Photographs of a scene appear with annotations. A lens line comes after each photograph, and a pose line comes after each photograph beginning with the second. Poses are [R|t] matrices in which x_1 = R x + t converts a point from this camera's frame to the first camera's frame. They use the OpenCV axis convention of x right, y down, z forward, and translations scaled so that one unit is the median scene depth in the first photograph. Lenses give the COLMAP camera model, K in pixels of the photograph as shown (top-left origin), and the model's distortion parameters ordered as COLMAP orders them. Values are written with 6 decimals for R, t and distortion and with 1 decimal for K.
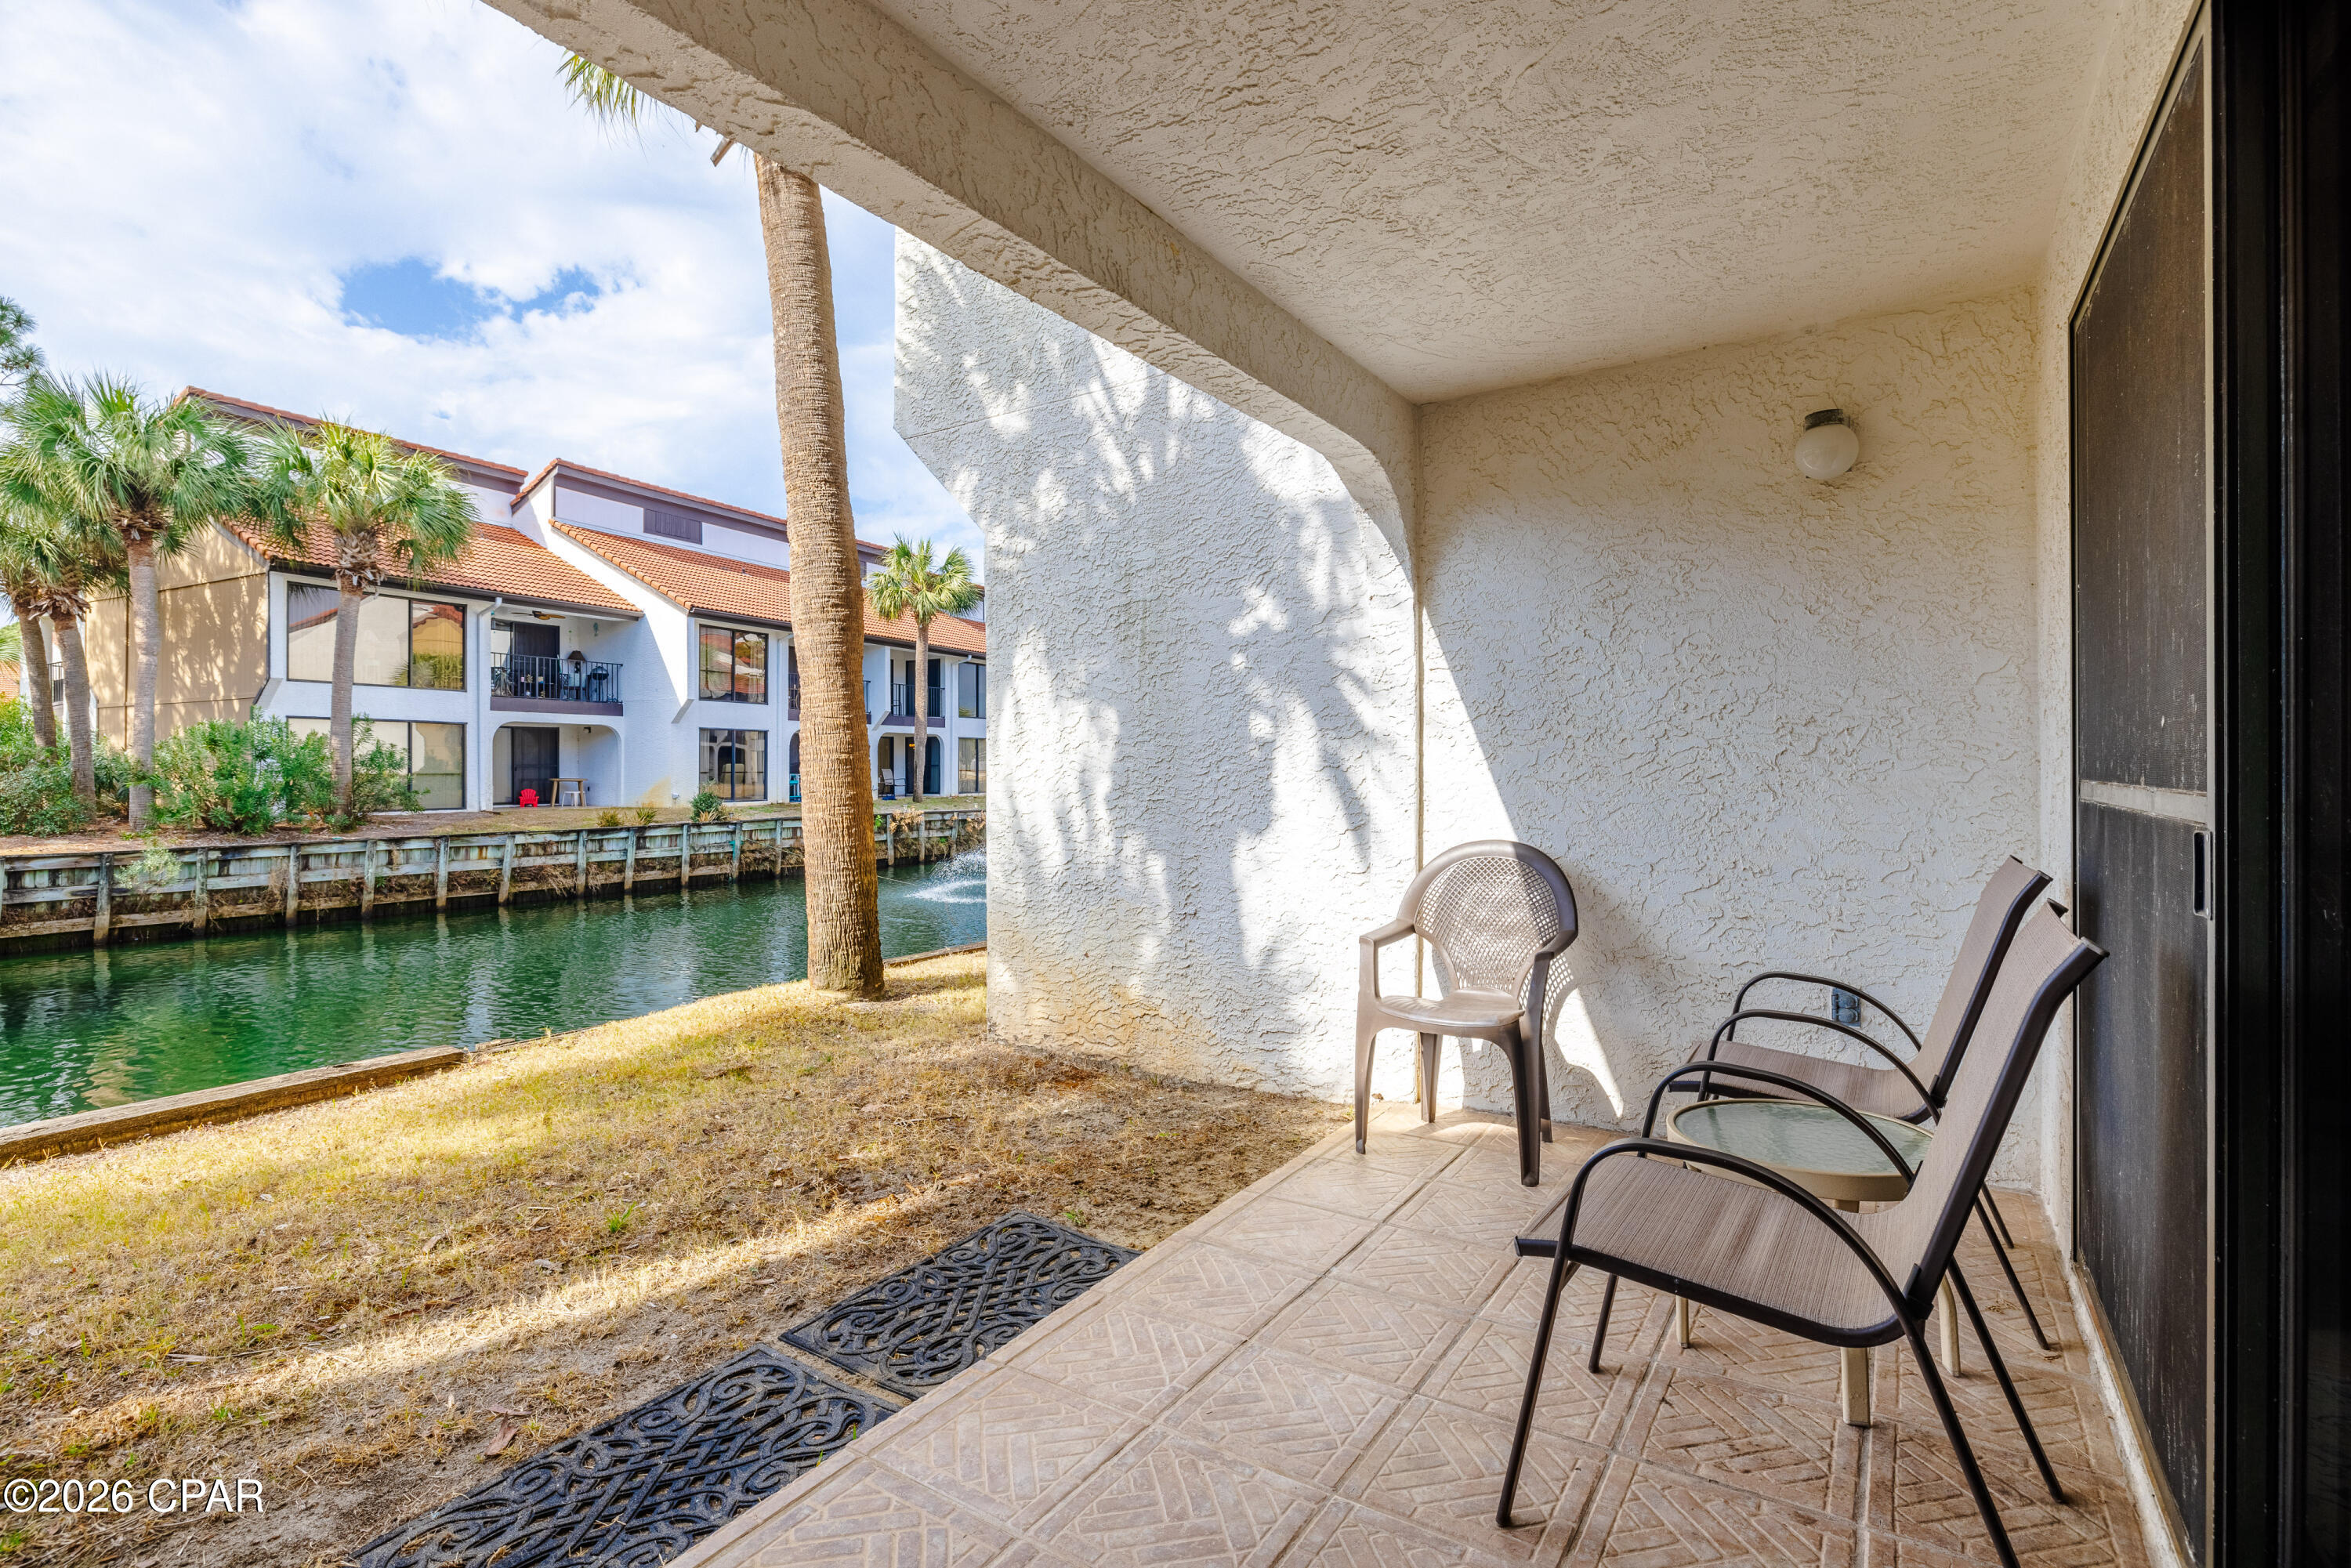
lens RADIAL K [[1105.9, 0, 1150.7], [0, 1105.9, 750.7], [0, 0, 1]] dist [-0.003859, -0.000940]
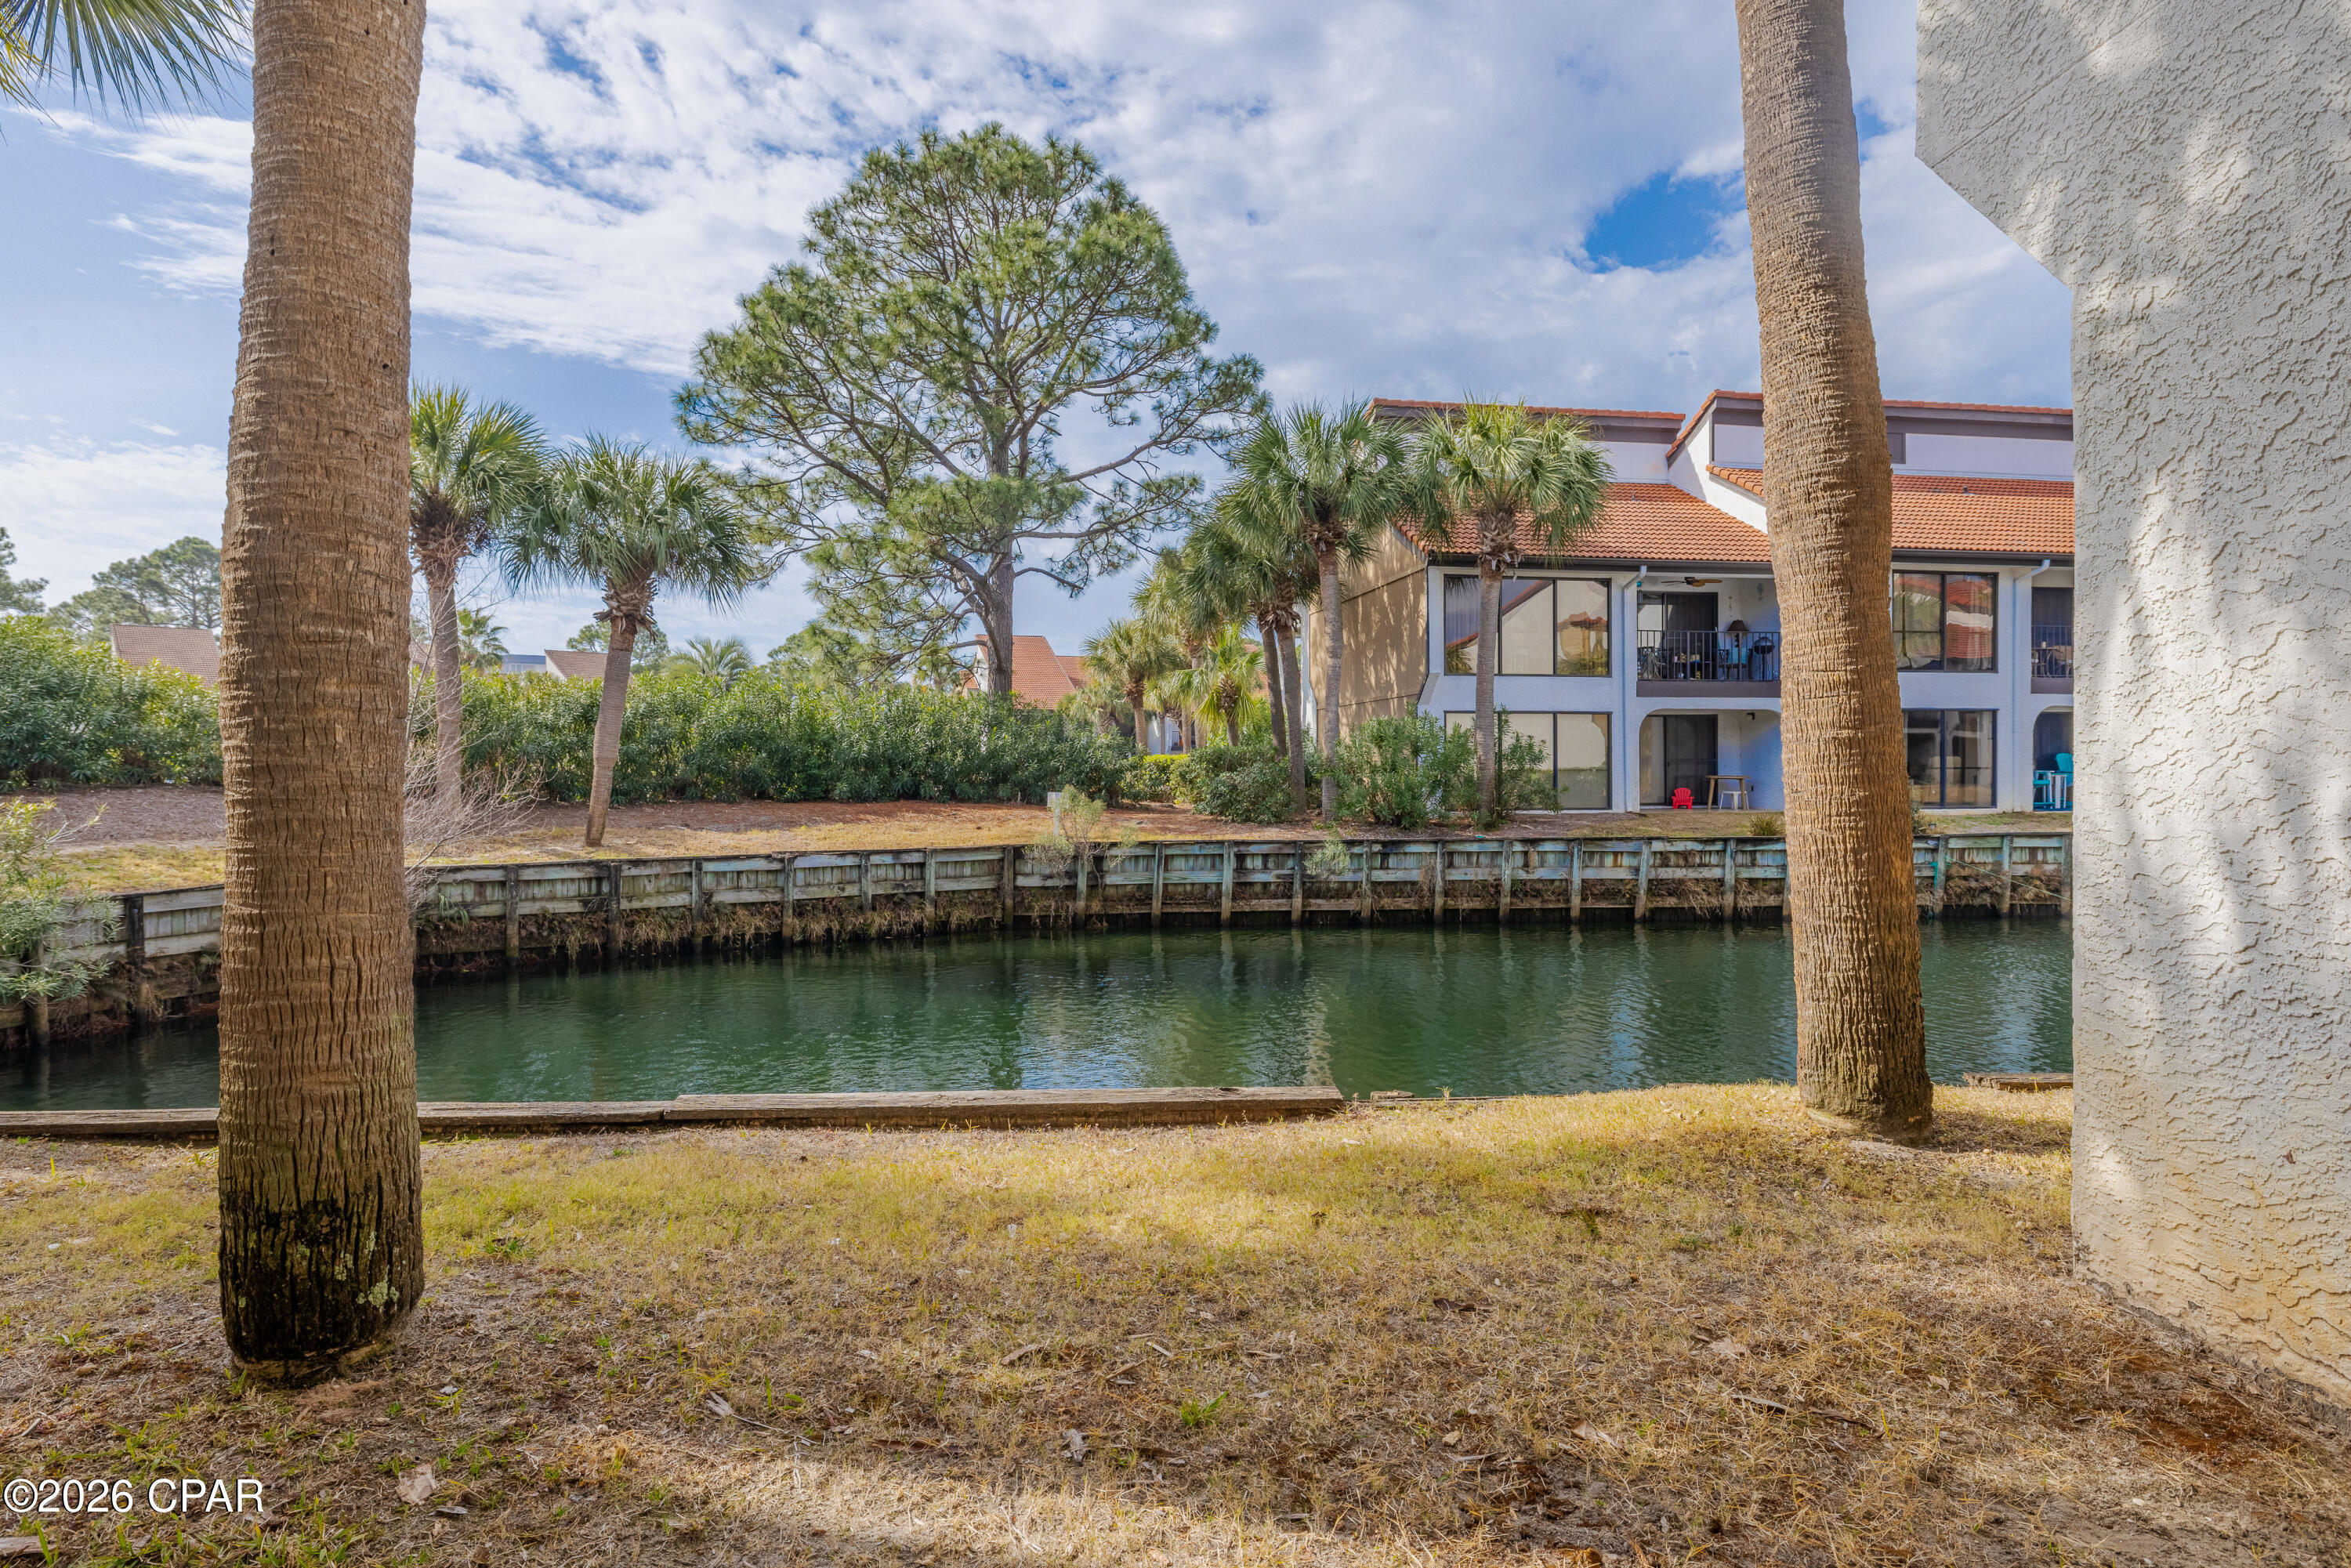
lens RADIAL K [[1343.5, 0, 1147.8], [0, 1343.5, 780.8], [0, 0, 1]] dist [-0.006799, 0.002402]
pose [[0.601556, 0.007328, -0.798797, 0.025520], [0.015015, 0.999678, 0.020479, 0.003199], [0.798690, -0.024313, 0.601252, 0.079195]]
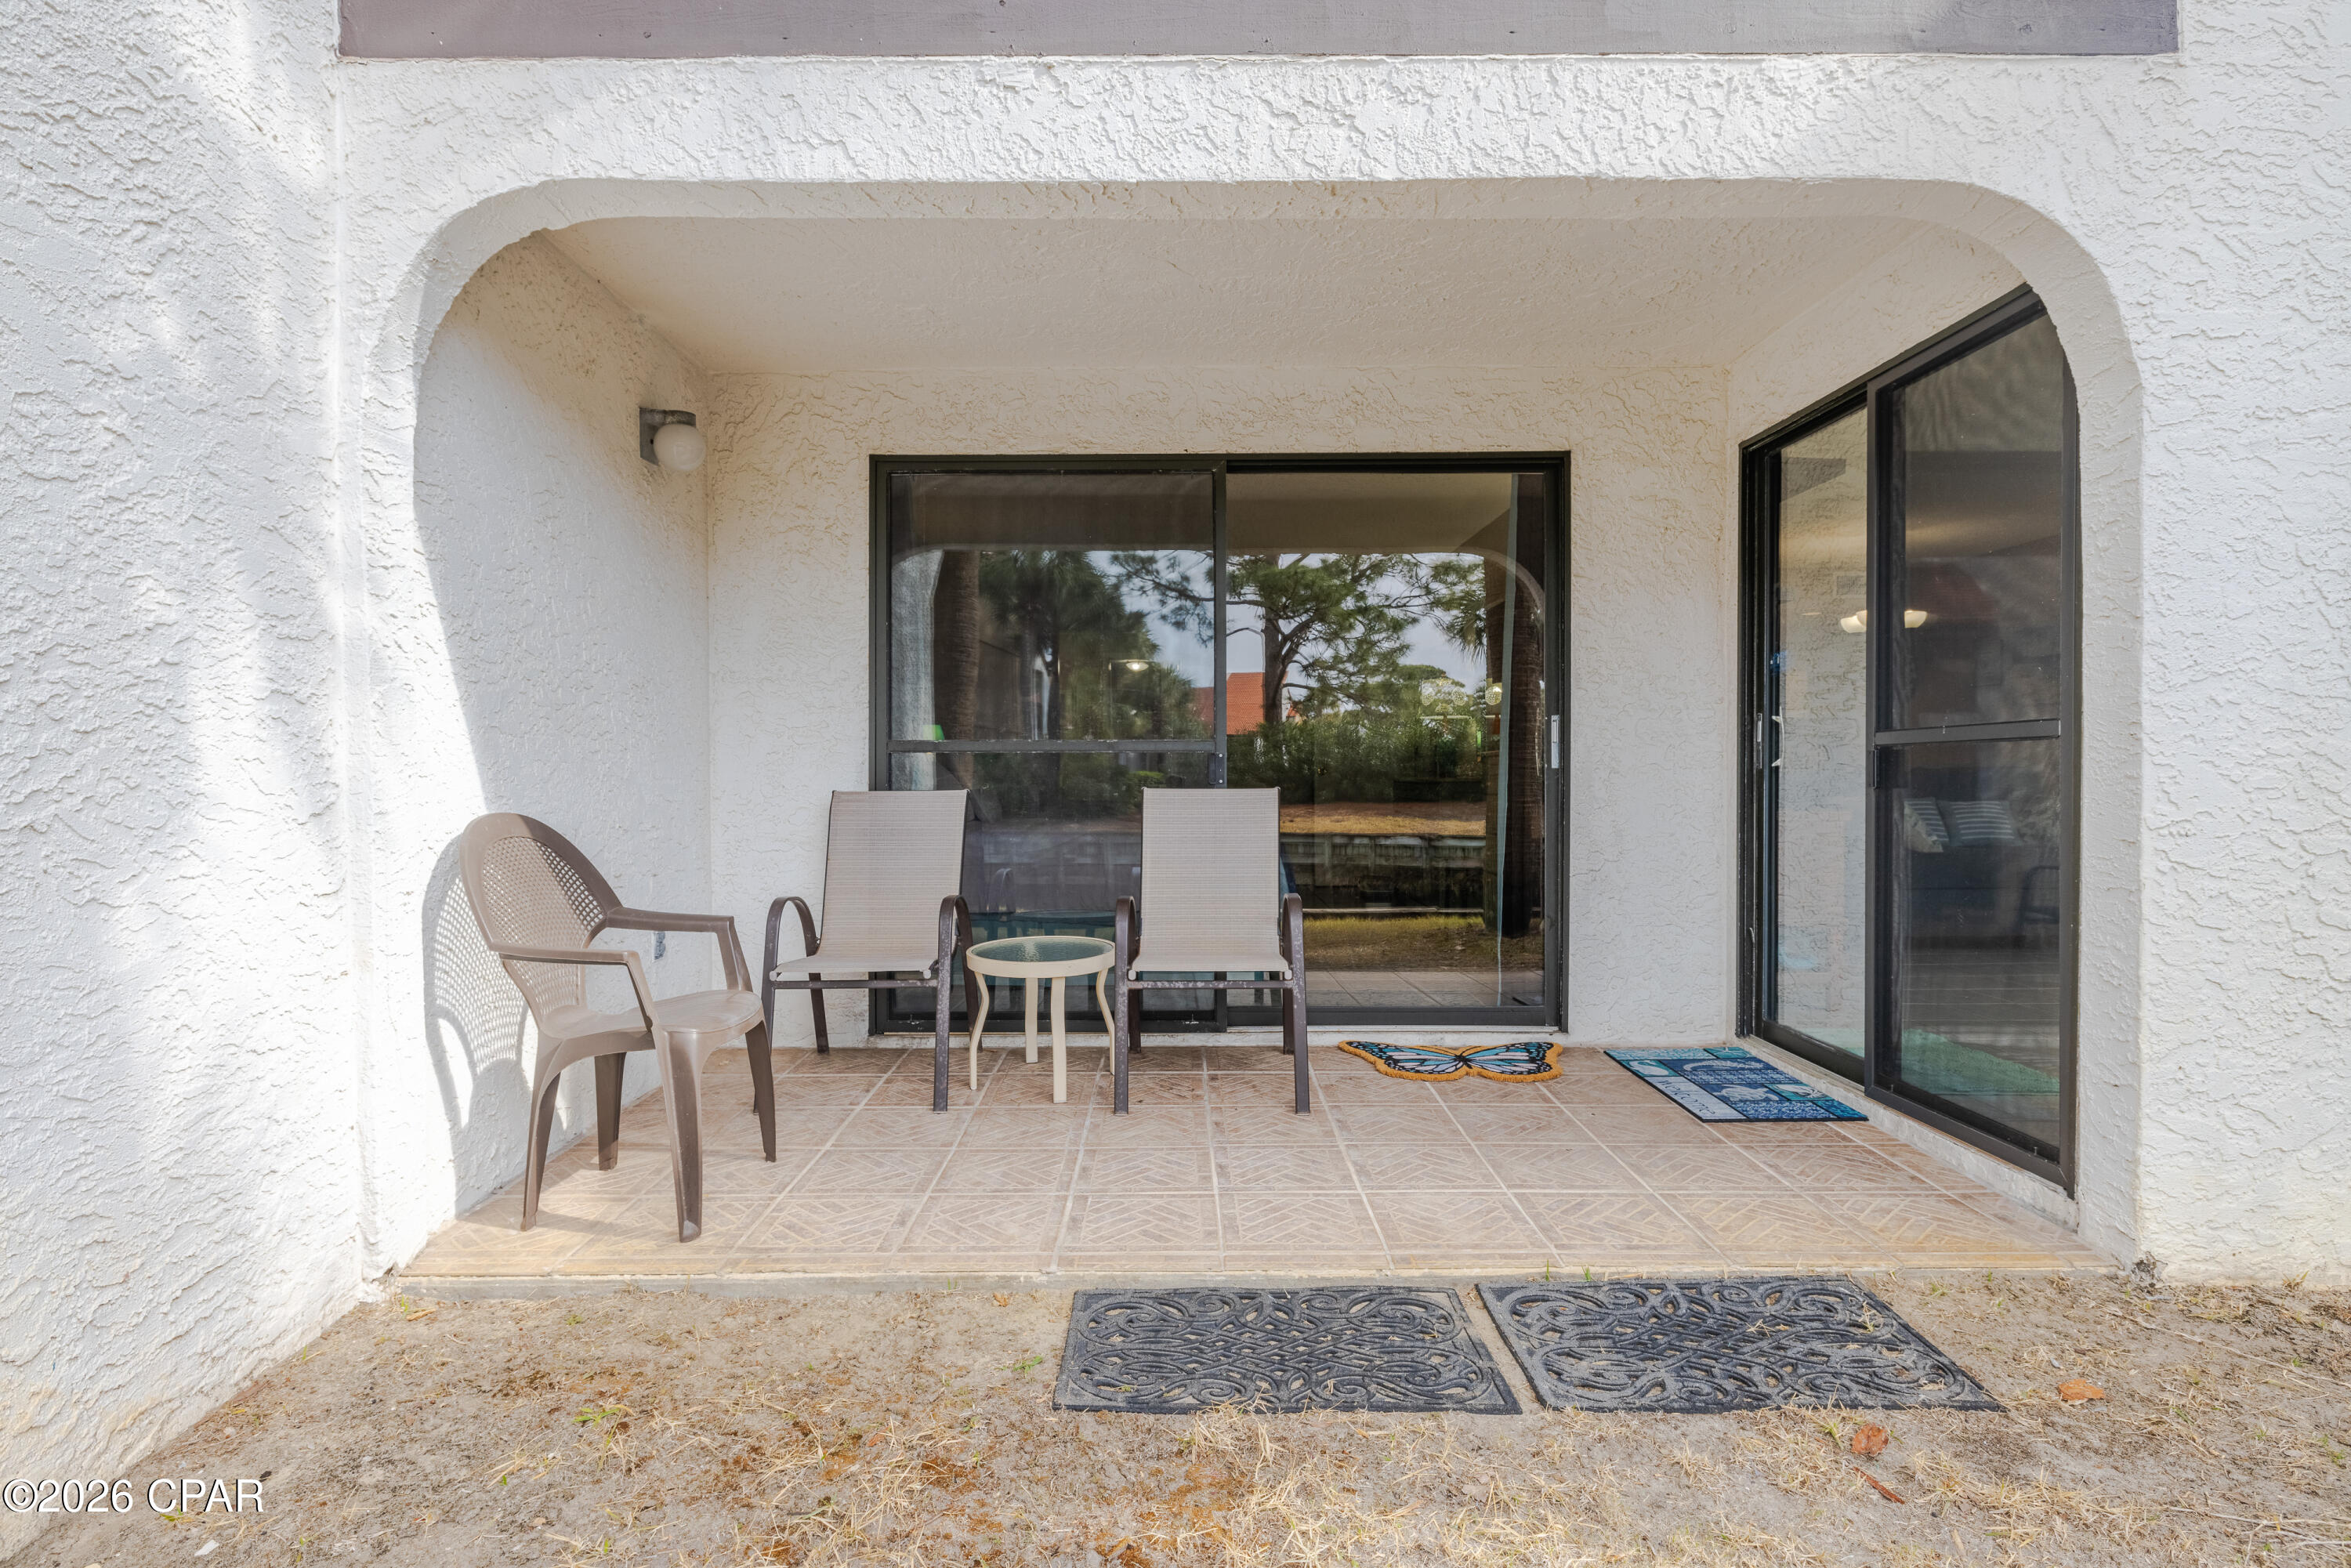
lens RADIAL K [[1181.2, 0, 1184.5], [0, 1181.2, 784.2], [0, 0, 1]] dist [0.002072, -0.000204]
pose [[-0.574201, 0.003314, 0.818707, -0.119035], [-0.006736, 0.999939, -0.008772, 0.011823], [-0.818686, -0.010552, -0.574144, 0.225814]]
